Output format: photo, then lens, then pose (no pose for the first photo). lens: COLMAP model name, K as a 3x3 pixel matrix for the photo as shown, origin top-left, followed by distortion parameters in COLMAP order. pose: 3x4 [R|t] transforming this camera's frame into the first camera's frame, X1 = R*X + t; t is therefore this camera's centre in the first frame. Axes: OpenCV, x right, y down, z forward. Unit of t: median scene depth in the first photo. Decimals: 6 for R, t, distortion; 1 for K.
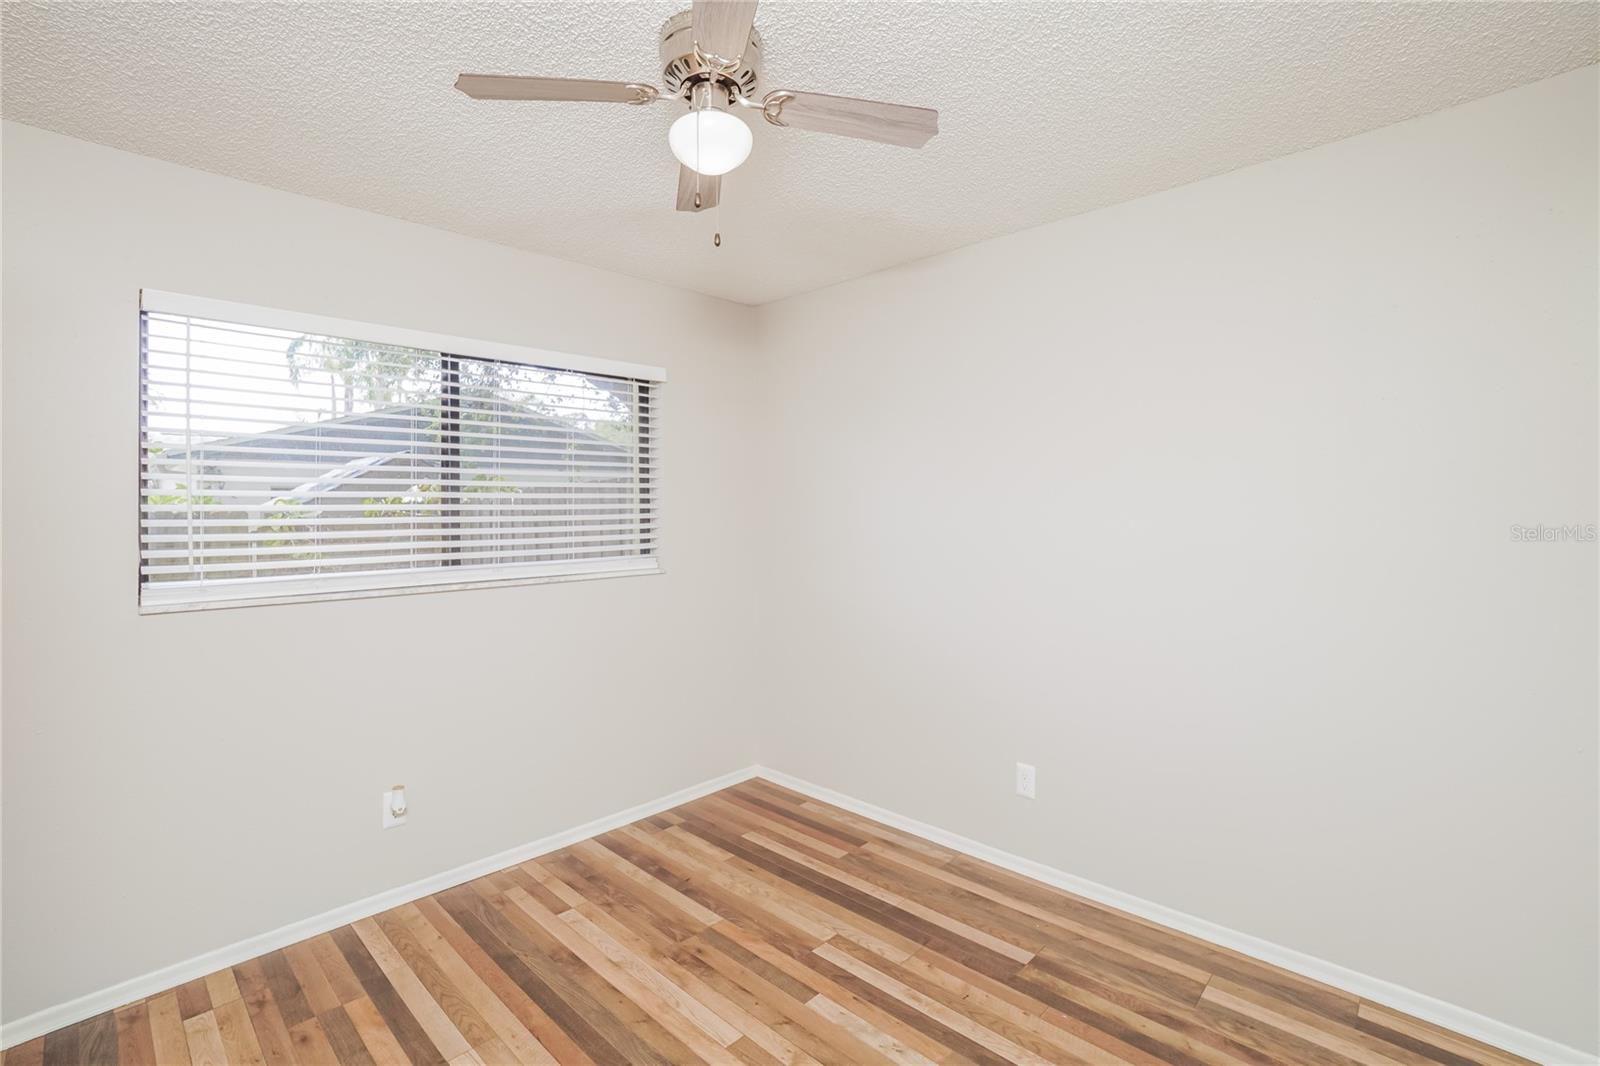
lens RADIAL K [[706.7, 0, 793.3], [0, 706.7, 504.3], [0, 0, 1]] dist [-0.059161, 0.015717]
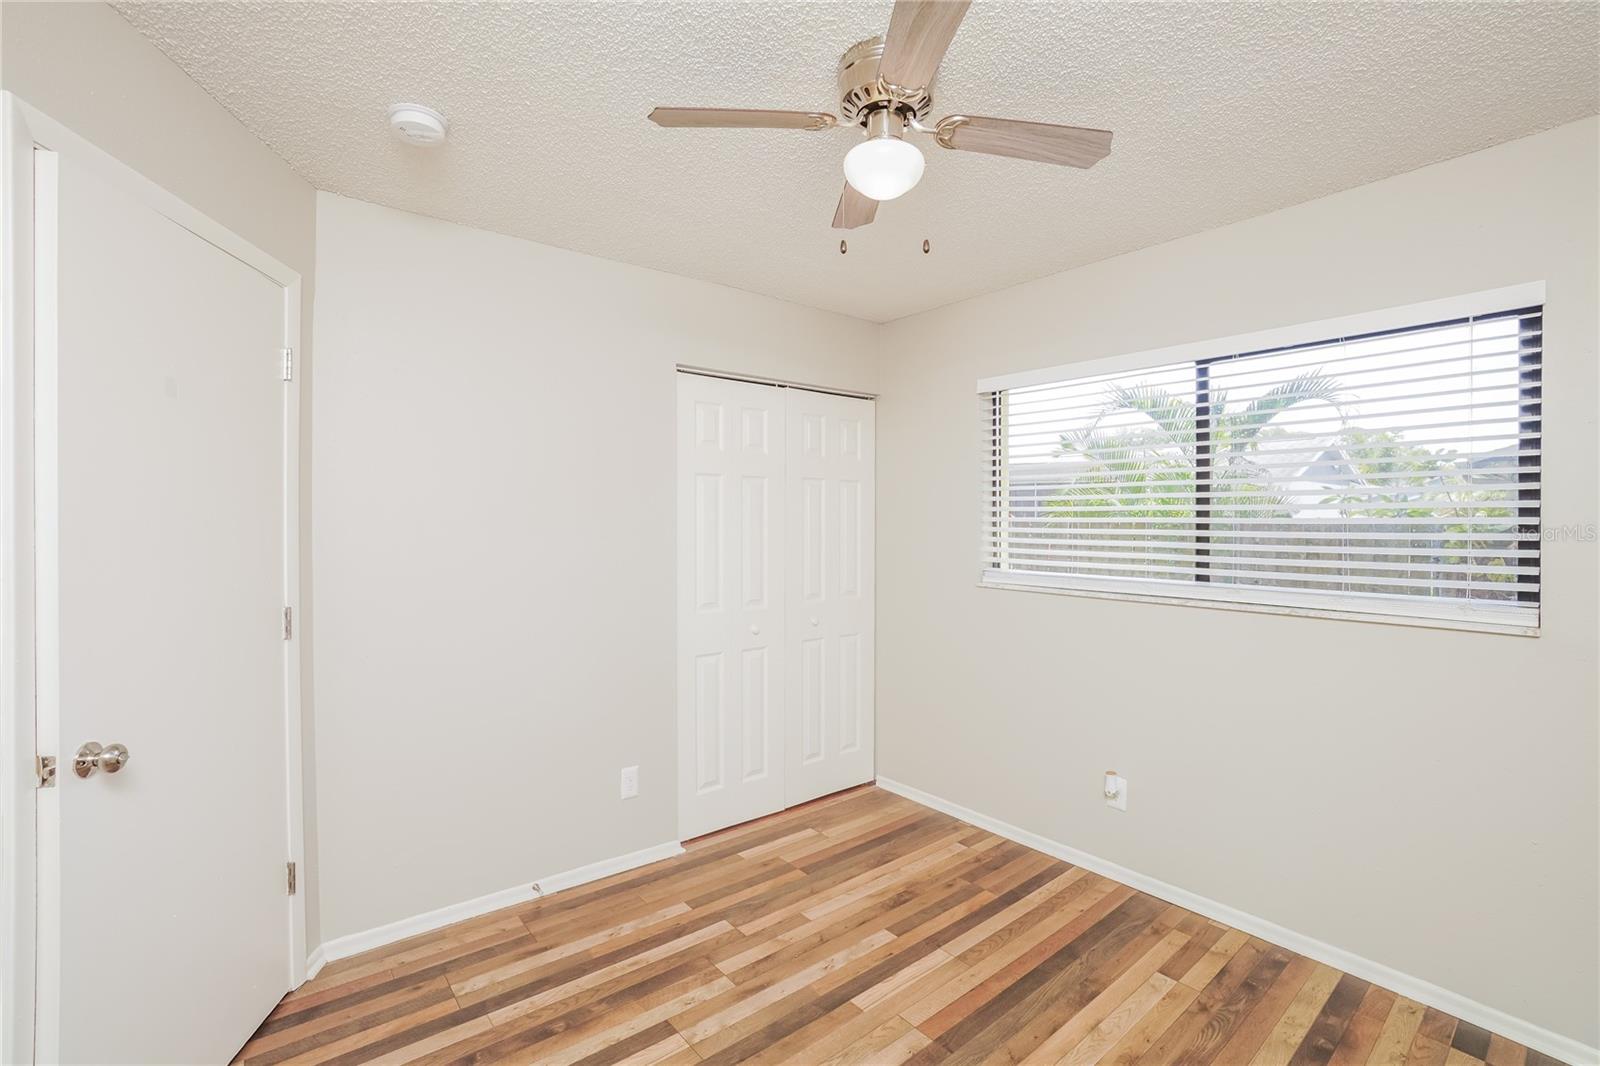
lens RADIAL K [[680.2, 0, 800.0], [0, 680.2, 533.0], [0, 0, 1]] dist [-0.002598, -0.000245]
pose [[-0.074922, 0.023912, -0.996903, 0.560135], [0.001632, 0.999714, 0.023856, -0.002072], [0.997188, 0.000160, -0.074939, 0.591878]]
